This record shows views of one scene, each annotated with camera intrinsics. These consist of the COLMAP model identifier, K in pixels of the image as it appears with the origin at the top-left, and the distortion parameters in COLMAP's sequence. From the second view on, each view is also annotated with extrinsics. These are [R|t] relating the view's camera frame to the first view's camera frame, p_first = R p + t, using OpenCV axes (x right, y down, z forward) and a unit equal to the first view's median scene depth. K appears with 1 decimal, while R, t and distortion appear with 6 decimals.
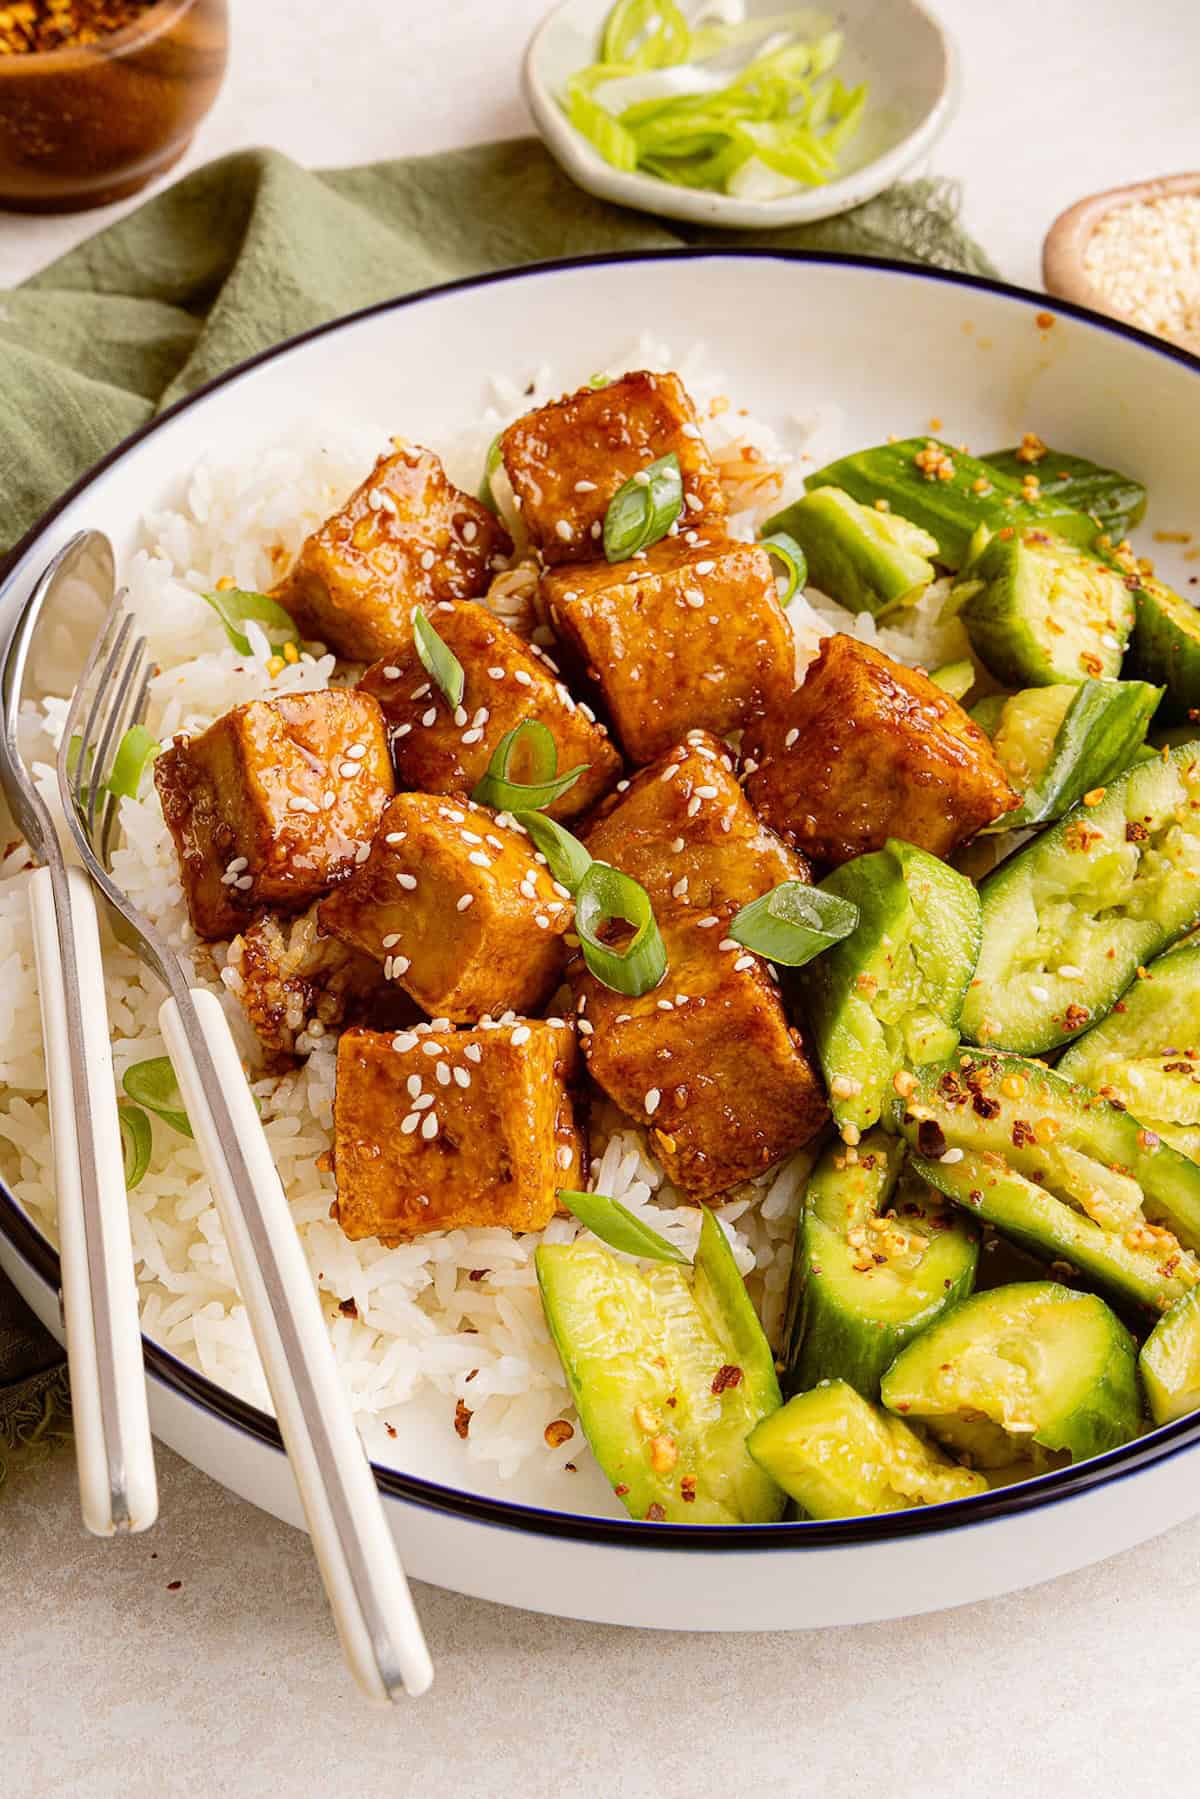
lens RADIAL K [[3144.2, 0, 603.4], [0, 3144.2, 901.4], [0, 0, 1]] dist [-0.139390, 0.000000]
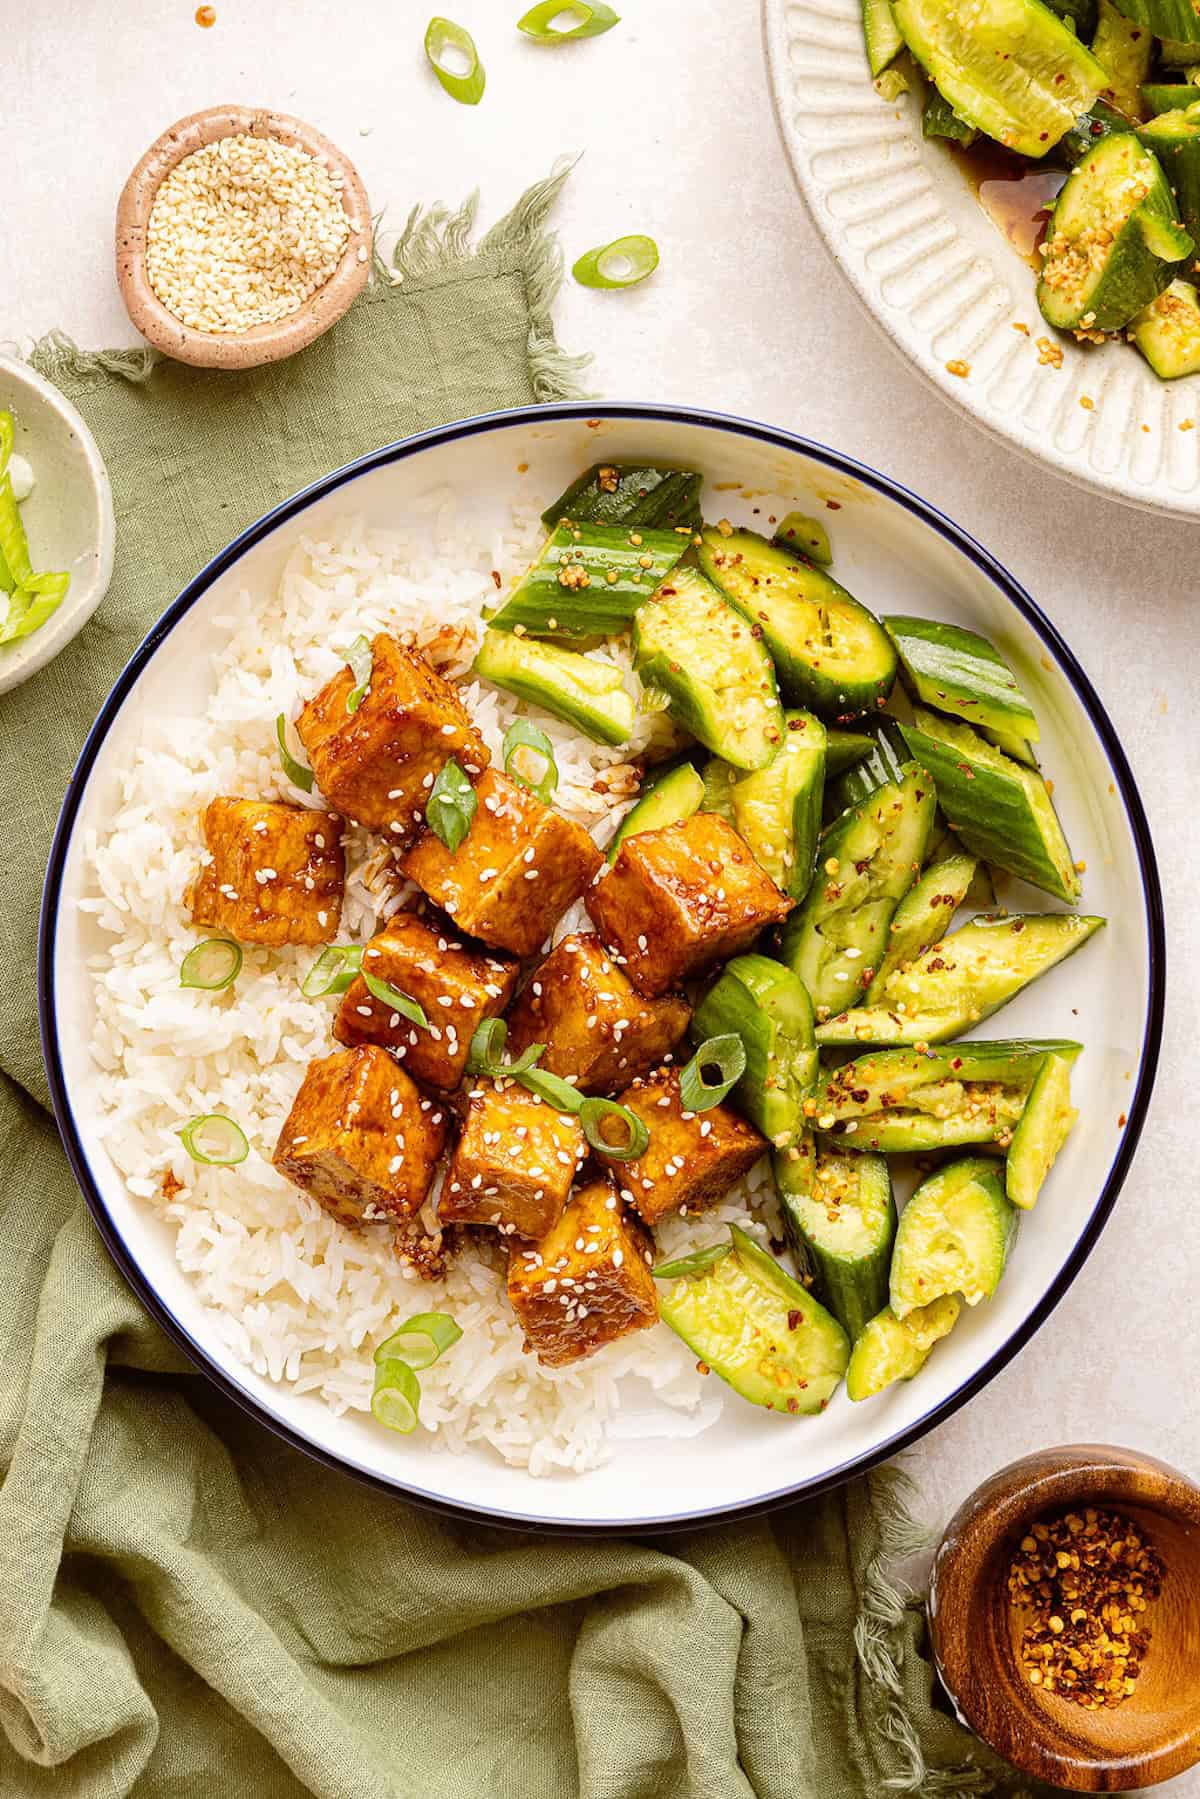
lens RADIAL K [[3144.2, 0, 607.8], [0, 3144.2, 894.7], [0, 0, 1]] dist [-0.139390, 0.000000]
pose [[0.867463, -0.494910, 0.050721, -0.019121], [0.350957, 0.681012, 0.642691, -1.073011], [-0.352616, -0.539709, 0.764445, -0.116587]]
